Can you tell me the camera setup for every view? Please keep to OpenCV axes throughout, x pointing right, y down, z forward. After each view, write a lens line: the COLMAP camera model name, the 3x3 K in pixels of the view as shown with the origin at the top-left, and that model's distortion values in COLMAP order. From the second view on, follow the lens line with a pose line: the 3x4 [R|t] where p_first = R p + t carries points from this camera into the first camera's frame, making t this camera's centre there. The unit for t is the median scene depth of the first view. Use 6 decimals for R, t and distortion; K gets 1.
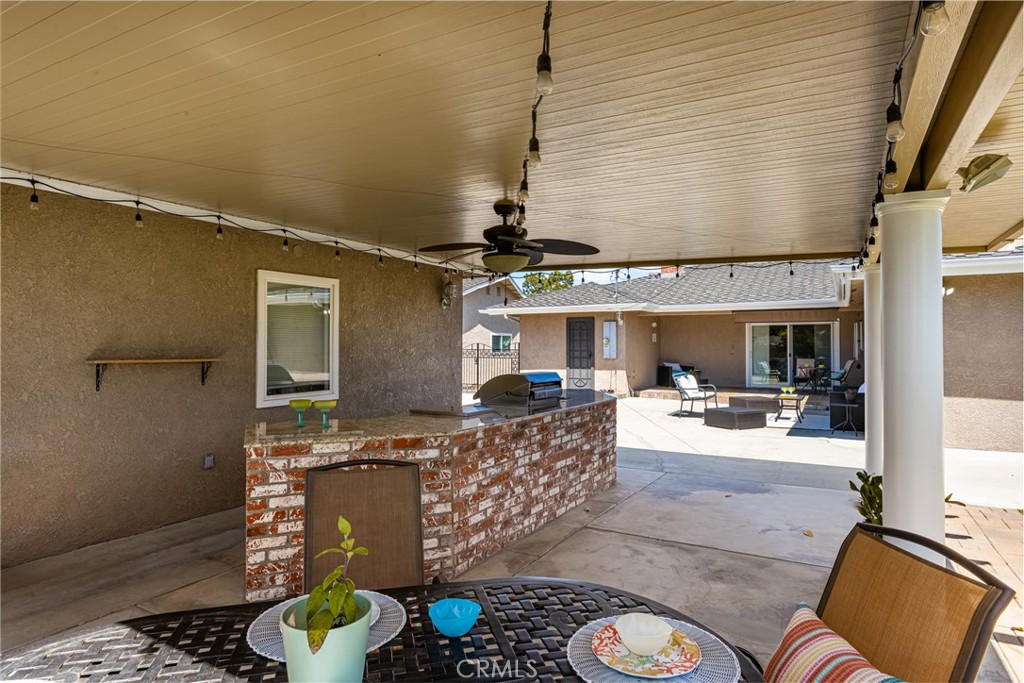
lens RADIAL K [[605.5, 0, 479.5], [0, 605.5, 327.0], [0, 0, 1]] dist [0.002303, -0.000377]
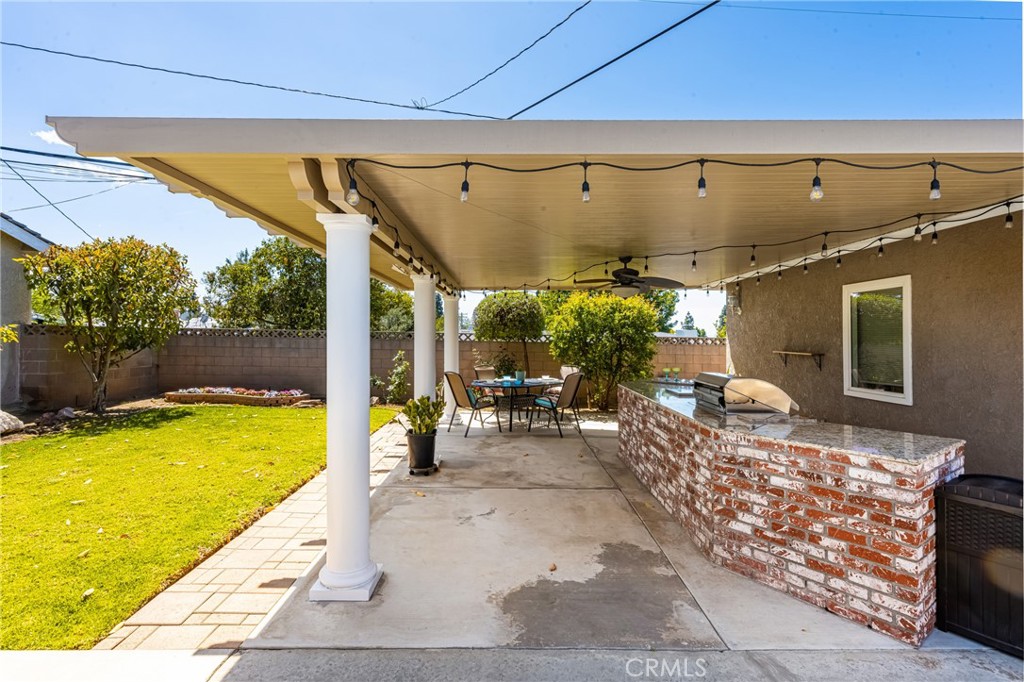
lens RADIAL K [[518.7, 0, 519.3], [0, 518.7, 331.7], [0, 0, 1]] dist [0.005736, 0.001593]
pose [[-0.845287, -0.014626, -0.534112, 0.921972], [0.004145, 0.999416, -0.033929, 0.042474], [0.534296, -0.030894, -0.844733, 1.804184]]
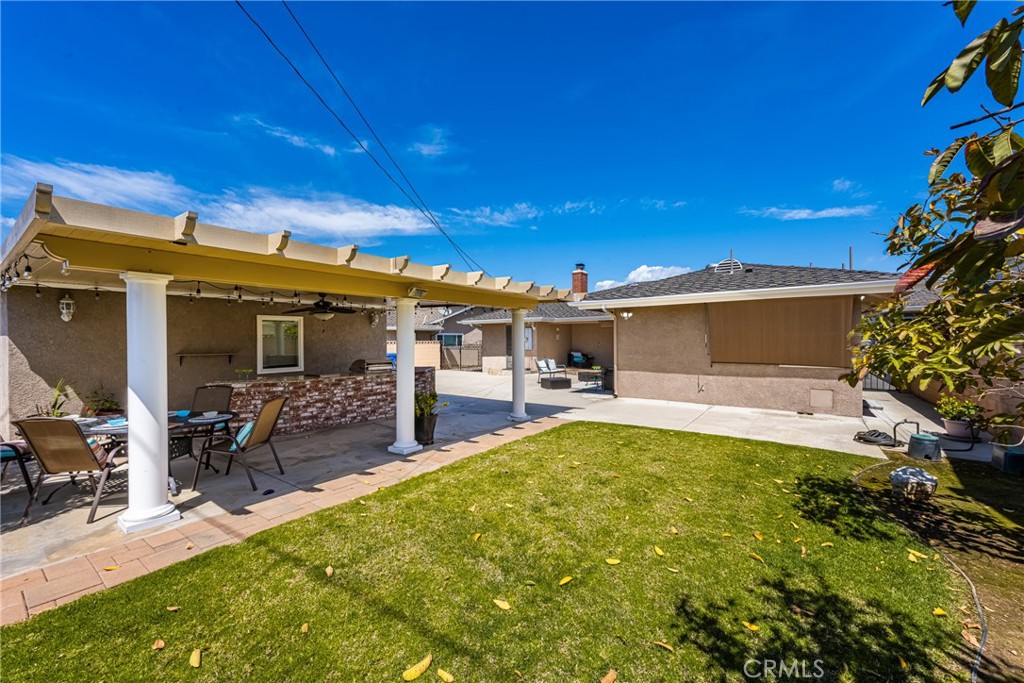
lens RADIAL K [[411.6, 0, 487.1], [0, 411.6, 339.5], [0, 0, 1]] dist [0.000863, -0.000046]
pose [[0.992717, -0.006929, -0.120270, 0.822211], [0.010607, 0.999495, 0.029970, -0.044415], [0.120001, -0.031027, 0.992289, -0.551731]]
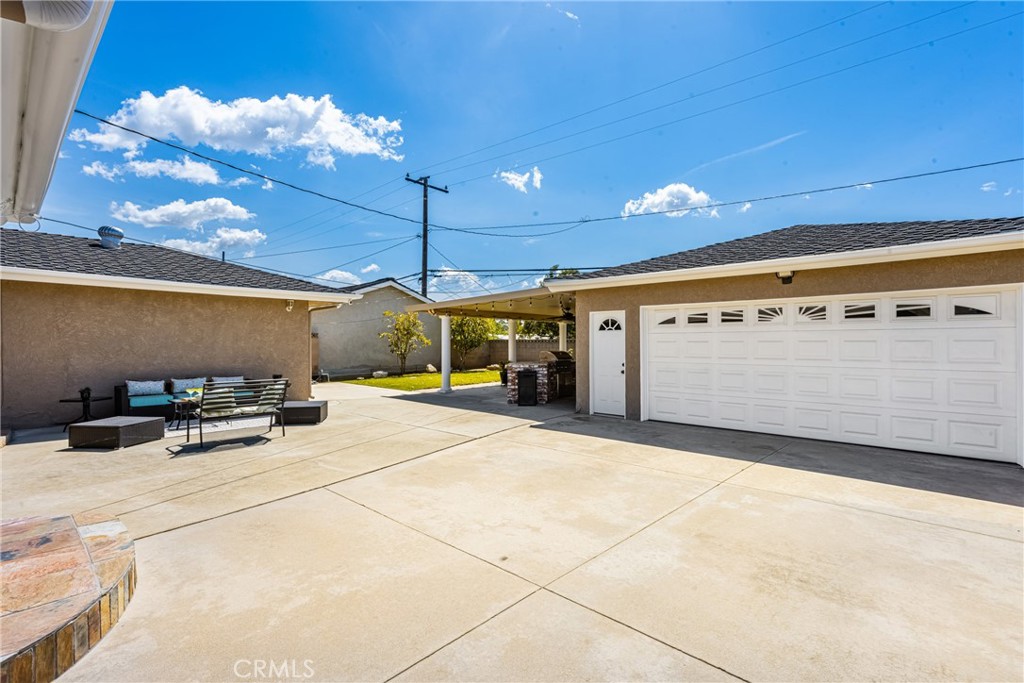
lens RADIAL K [[477.3, 0, 532.3], [0, 477.3, 347.0], [0, 0, 1]] dist [0.003672, -0.000055]
pose [[-0.986762, 0.001075, 0.162173, -0.236332], [-0.002488, 0.999760, -0.021763, 0.127685], [-0.162158, -0.021879, -0.986522, 3.858271]]
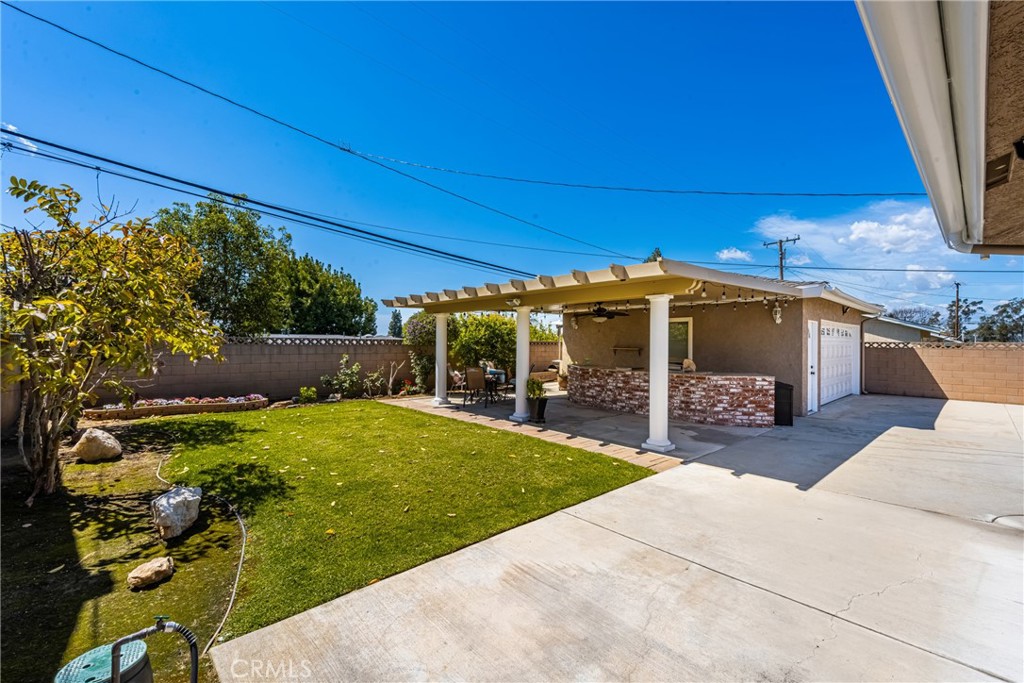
lens RADIAL K [[432.7, 0, 527.3], [0, 432.7, 344.4], [0, 0, 1]] dist [0.011258, -0.000102]
pose [[-0.266551, 0.006576, -0.963798, 2.098352], [0.023485, 0.999724, 0.000326, 0.016007], [0.963535, -0.022548, -0.266632, 1.107033]]
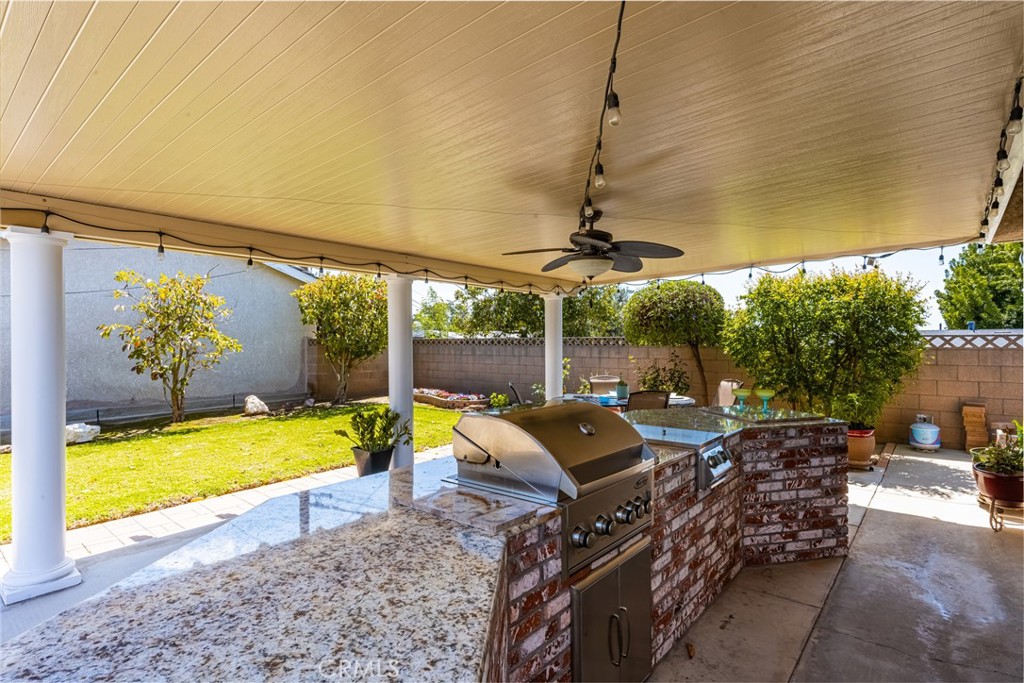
lens RADIAL K [[516.9, 0, 505.1], [0, 516.9, 342.5], [0, 0, 1]] dist [-0.005985, -0.000373]
pose [[-0.987345, 0.005662, 0.158487, 0.033548], [0.001101, 0.999583, -0.028848, 0.043528], [-0.158585, -0.028308, -0.986940, 1.694335]]
